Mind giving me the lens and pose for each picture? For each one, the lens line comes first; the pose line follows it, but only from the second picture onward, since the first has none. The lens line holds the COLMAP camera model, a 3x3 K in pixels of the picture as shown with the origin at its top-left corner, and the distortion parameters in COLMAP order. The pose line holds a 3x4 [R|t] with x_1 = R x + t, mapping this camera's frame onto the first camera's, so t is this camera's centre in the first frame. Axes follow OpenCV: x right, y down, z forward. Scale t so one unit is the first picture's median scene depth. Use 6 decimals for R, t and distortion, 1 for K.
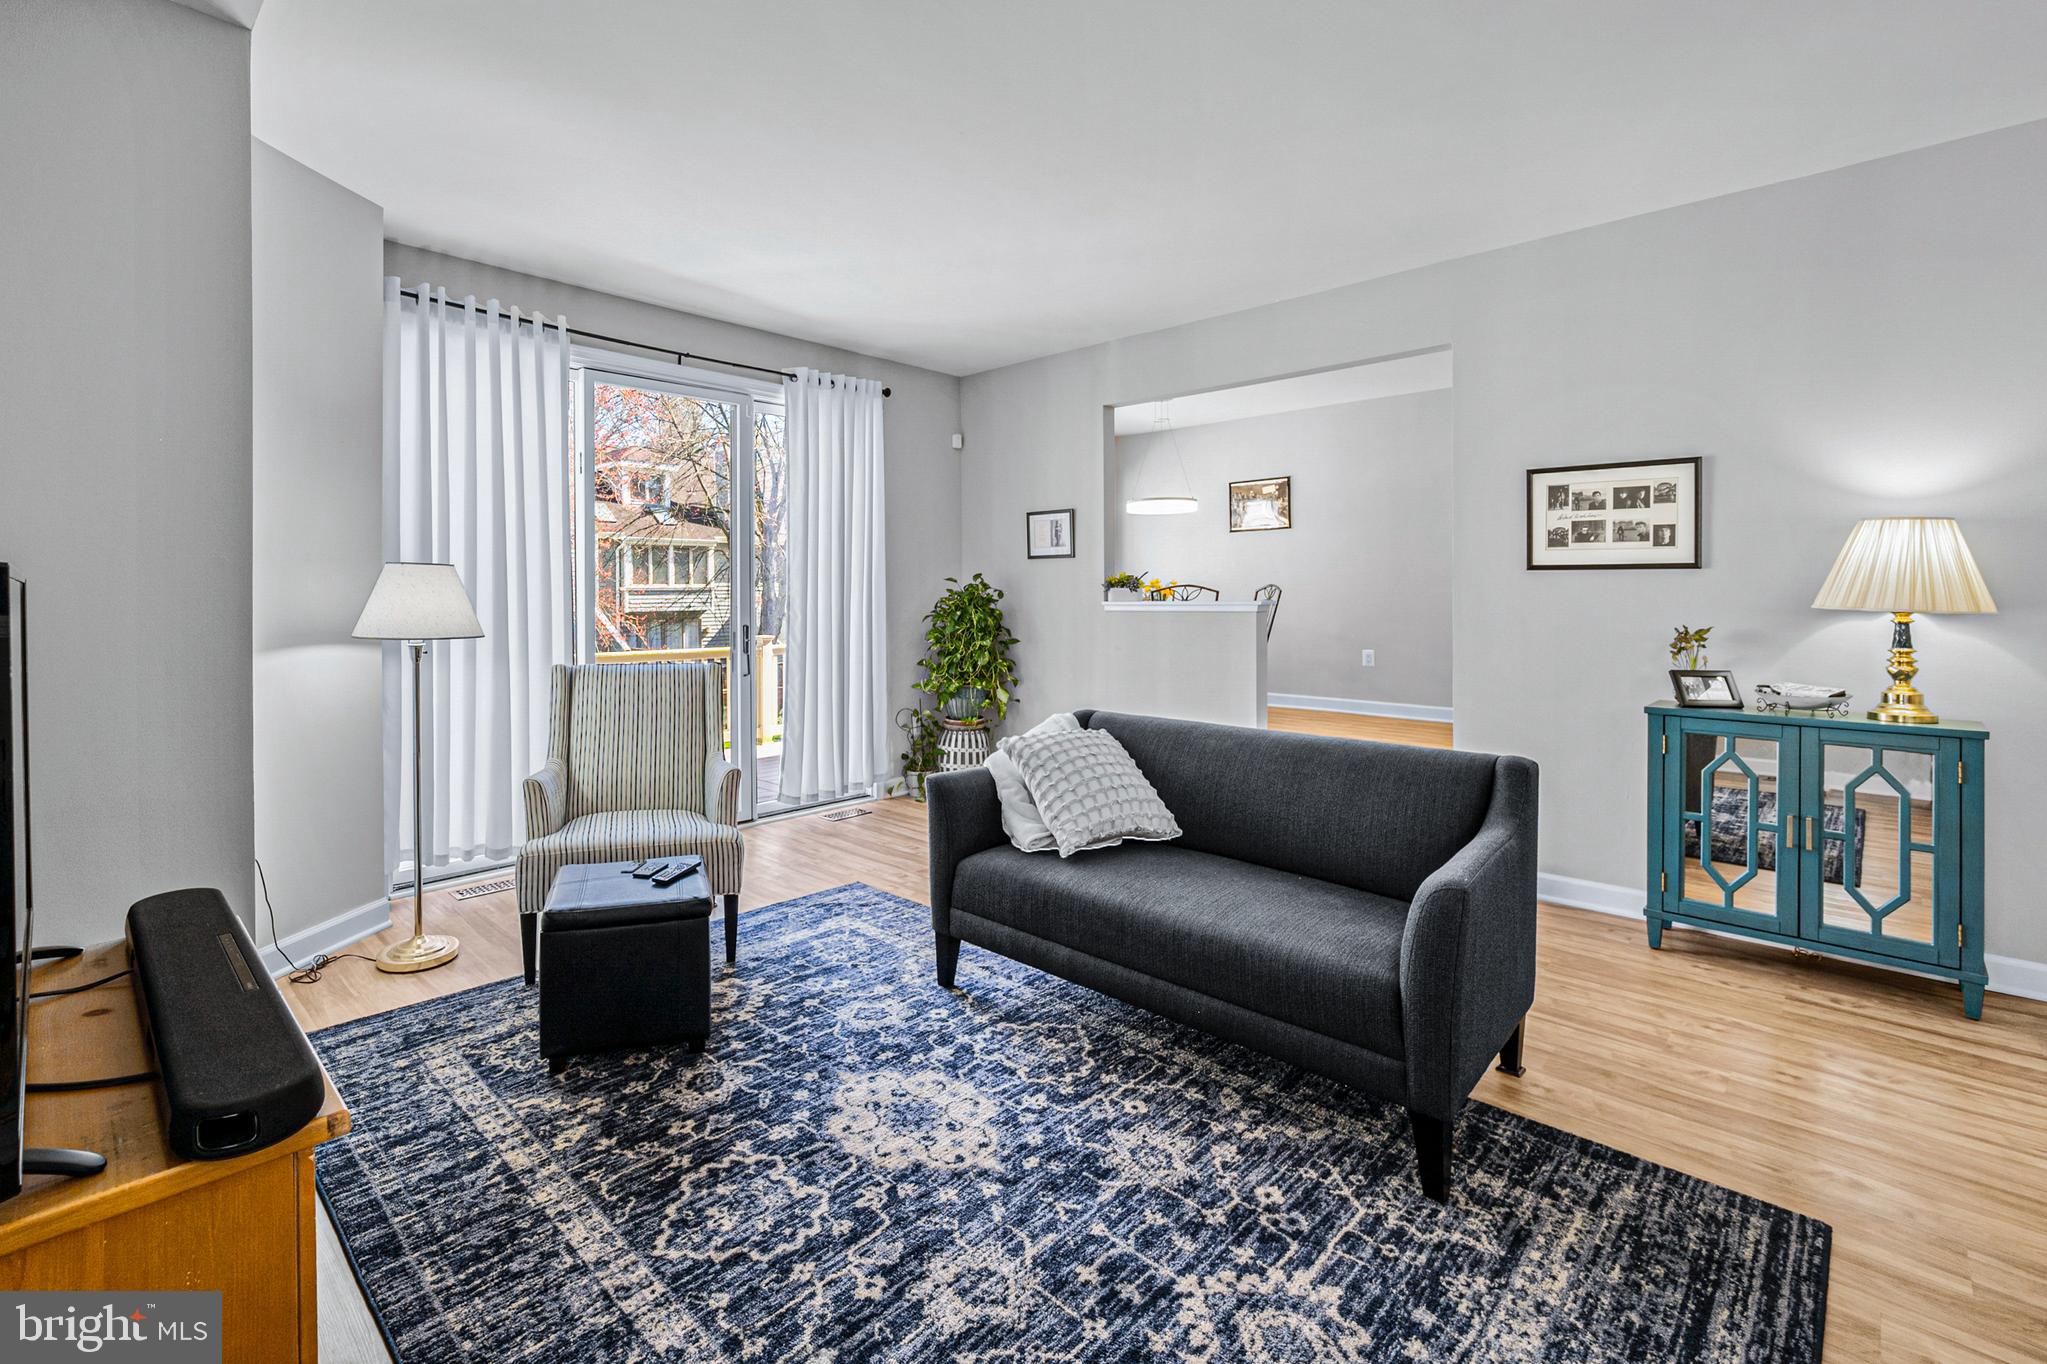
lens RADIAL K [[906.3, 0, 937.5], [0, 906.3, 585.8], [0, 0, 1]] dist [0.001329, 0.001223]
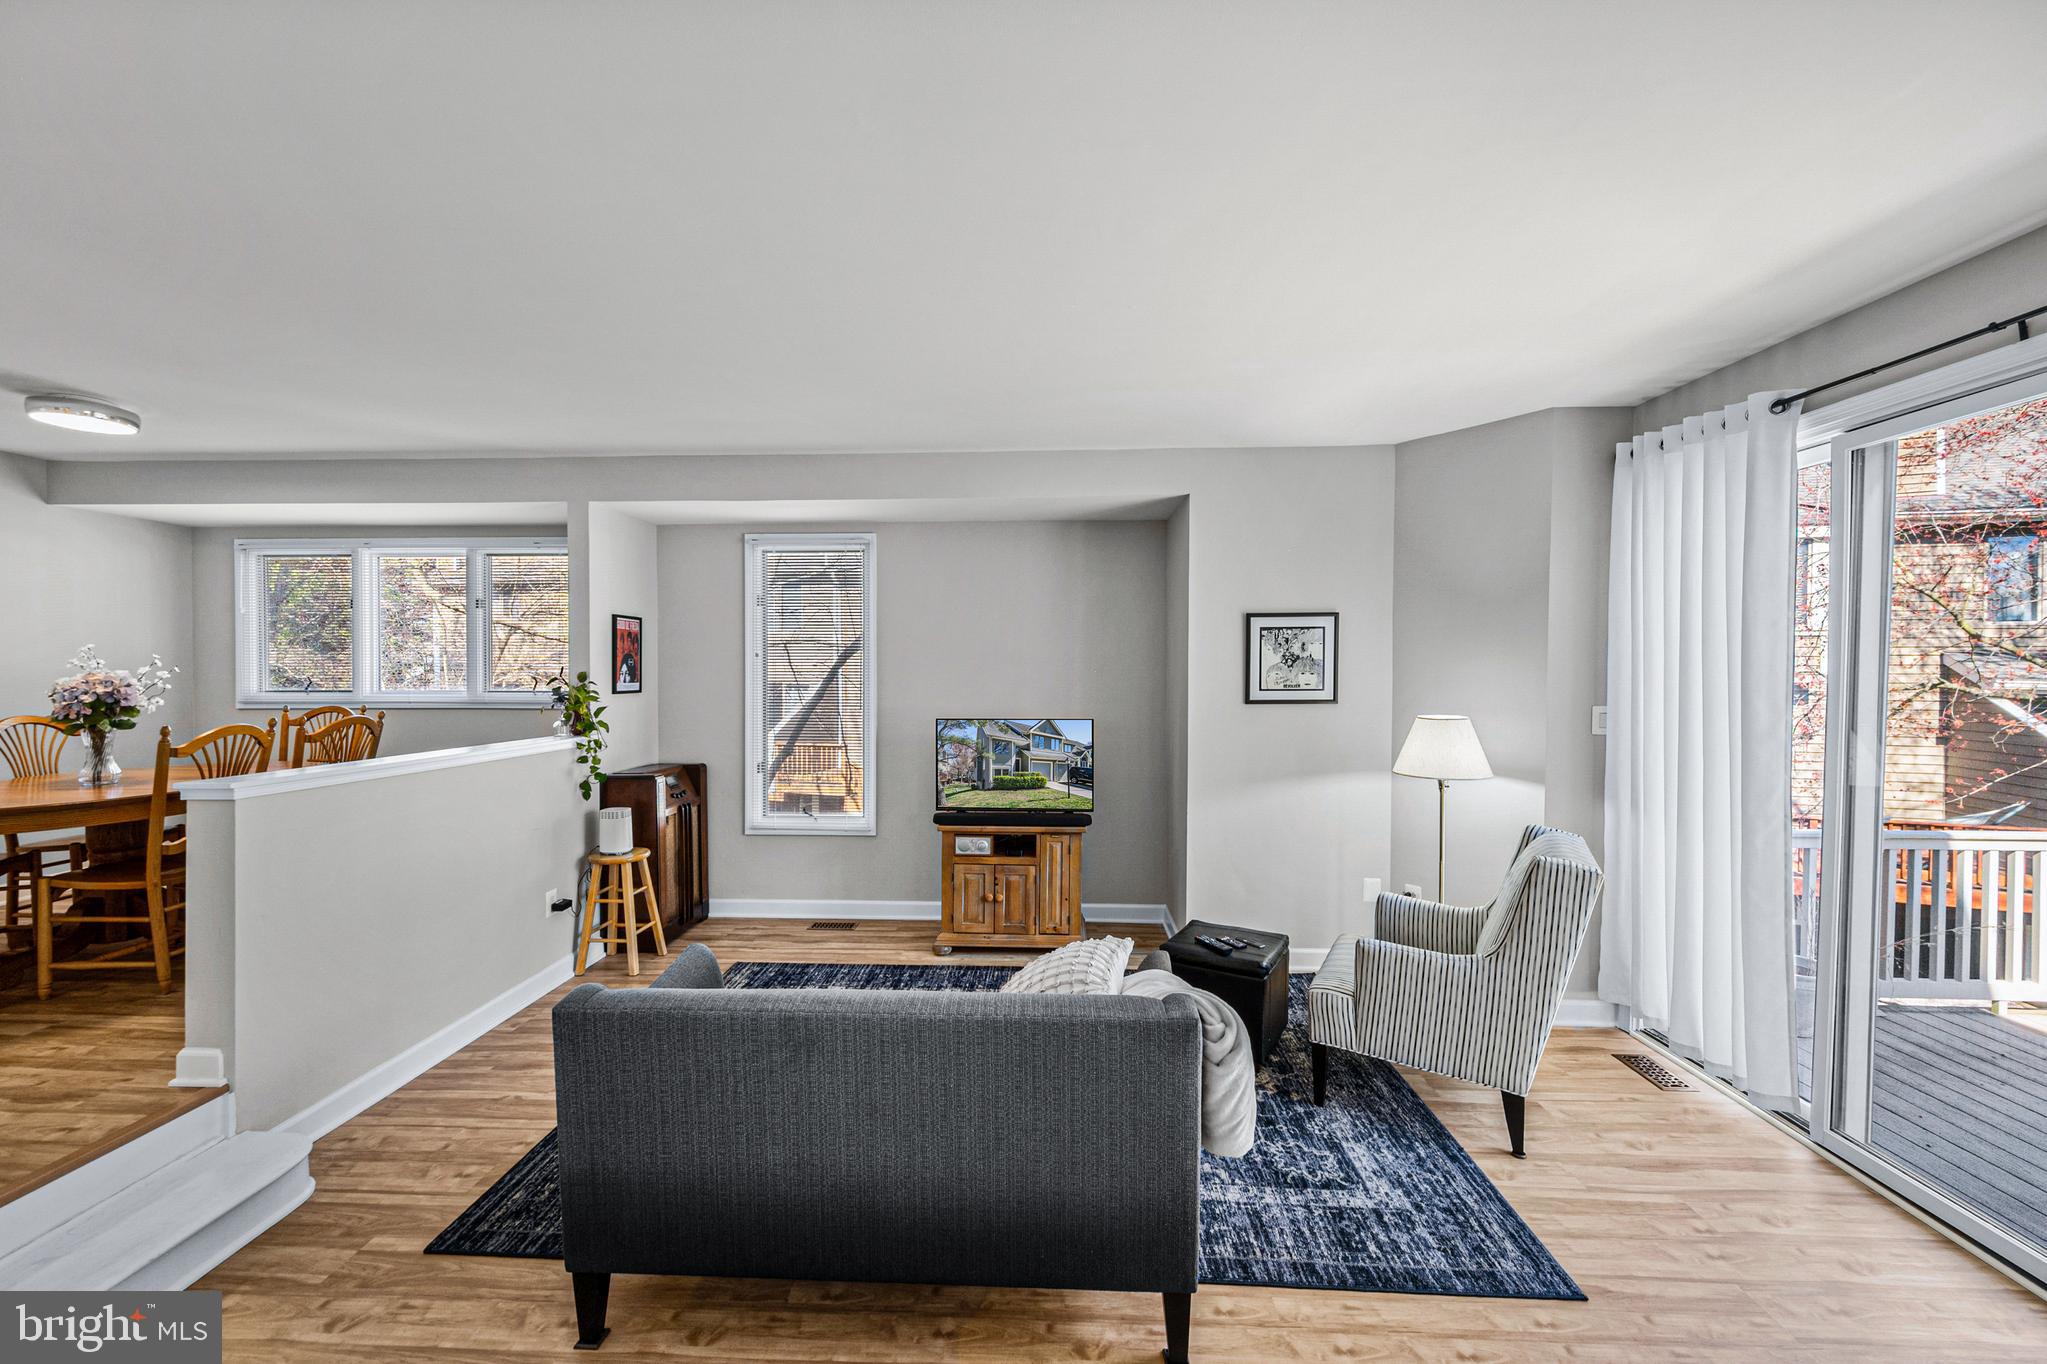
lens RADIAL K [[832.8, 0, 1014.4], [0, 832.8, 677.8], [0, 0, 1]] dist [0.000012, -0.000017]
pose [[-0.735581, 0.005240, -0.677416, 1.217672], [0.000924, 0.999977, 0.006732, -0.159027], [0.677436, 0.004326, -0.735569, 2.609662]]
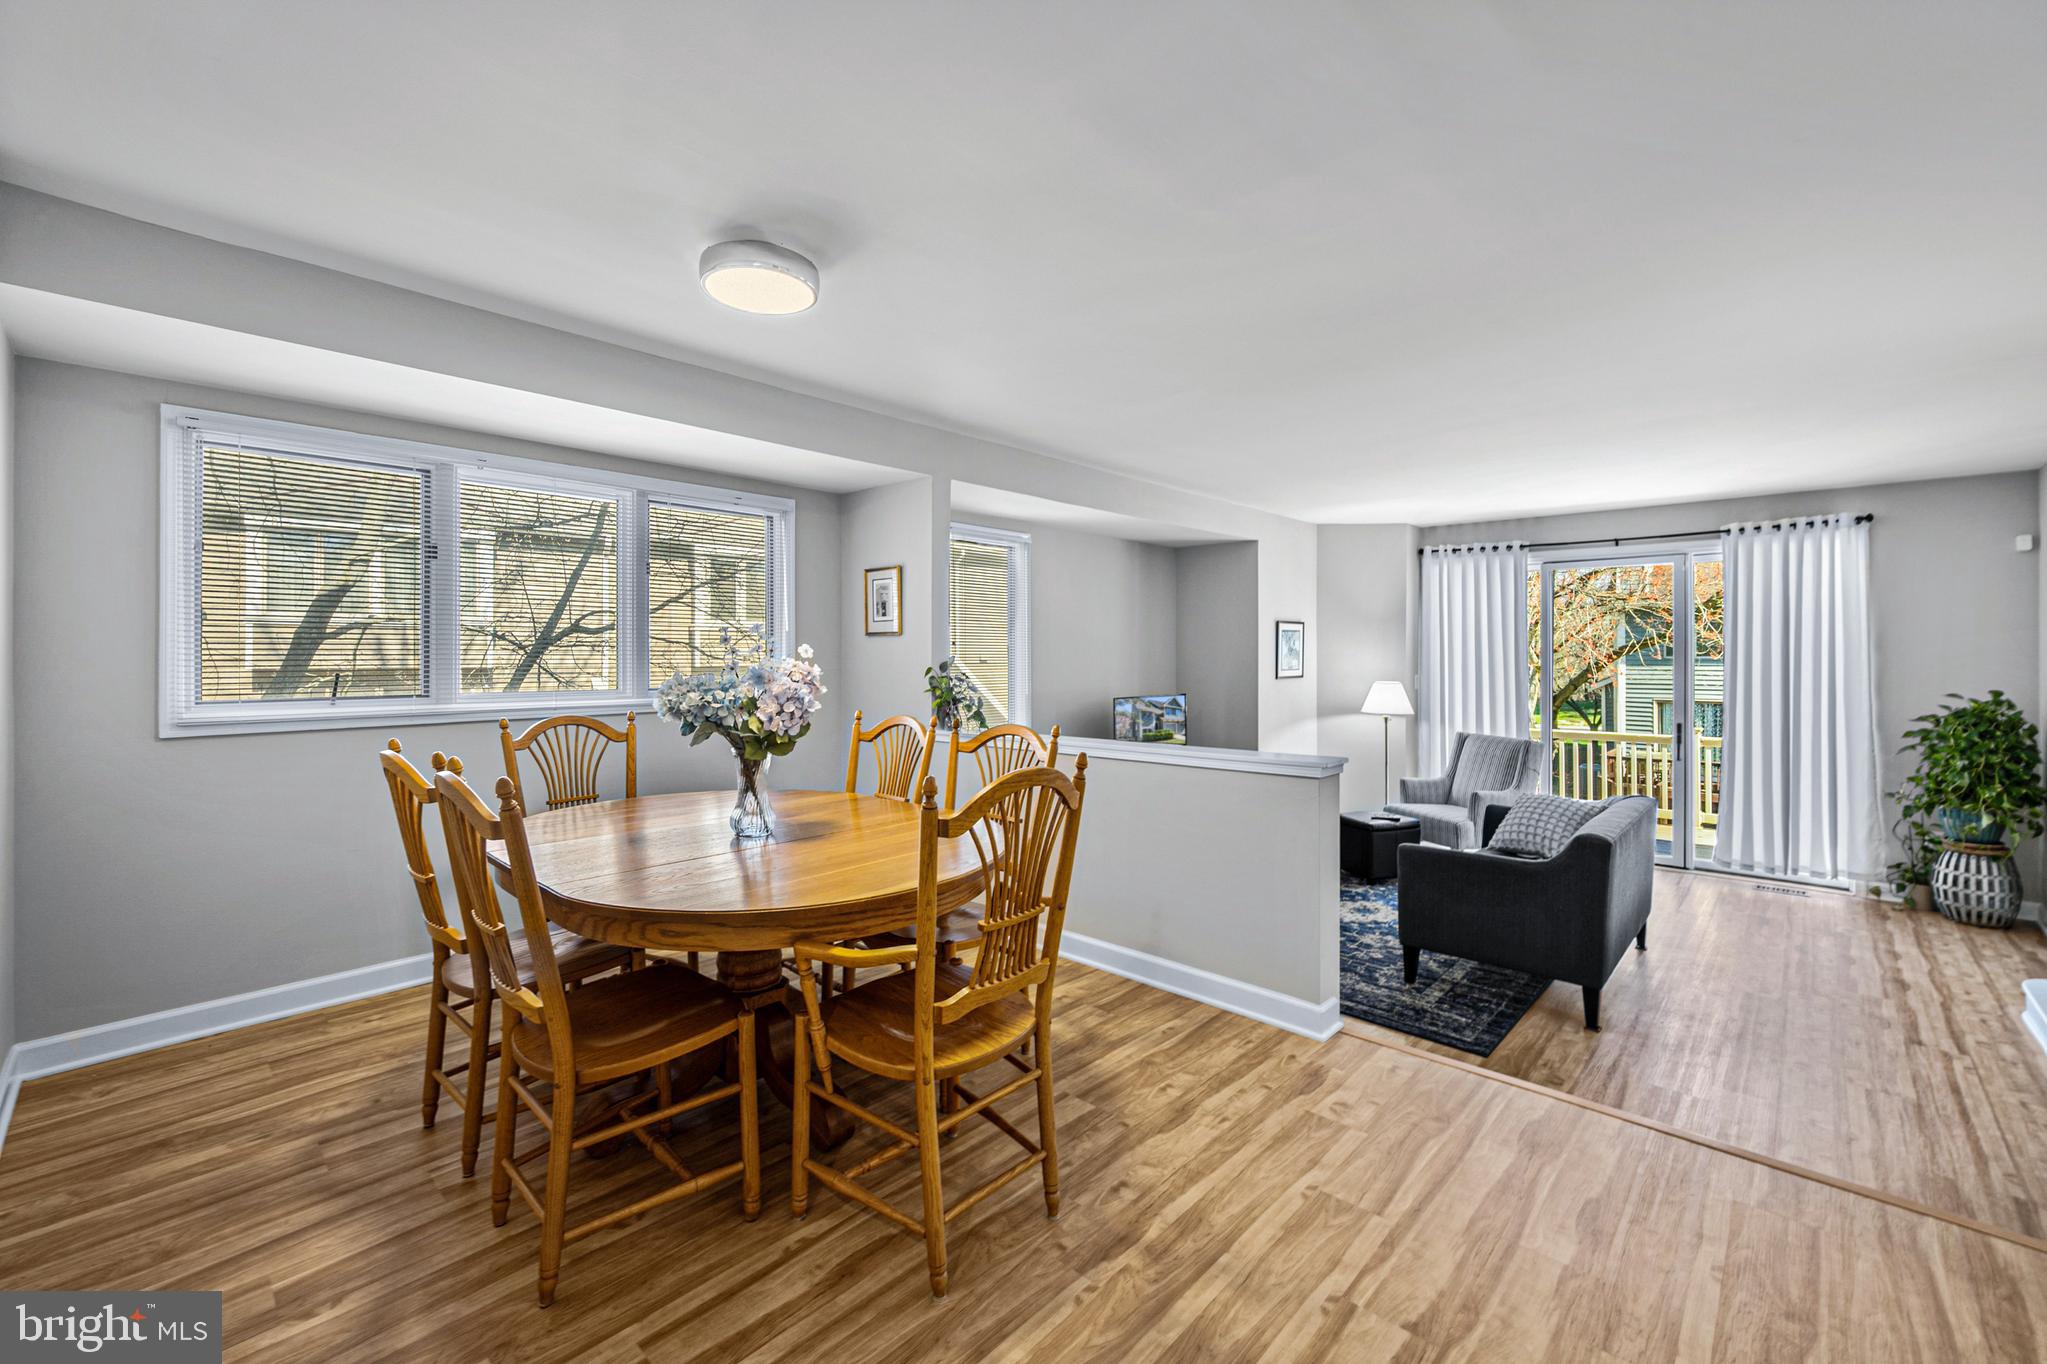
lens RADIAL K [[832.8, 0, 1048.1], [0, 832.8, 645.5], [0, 0, 1]] dist [0.000012, -0.000017]
pose [[0.041135, -0.012255, -0.999078, 2.853190], [0.003385, 0.999921, -0.012126, -0.173068], [0.999148, -0.002883, 0.041173, 0.015159]]
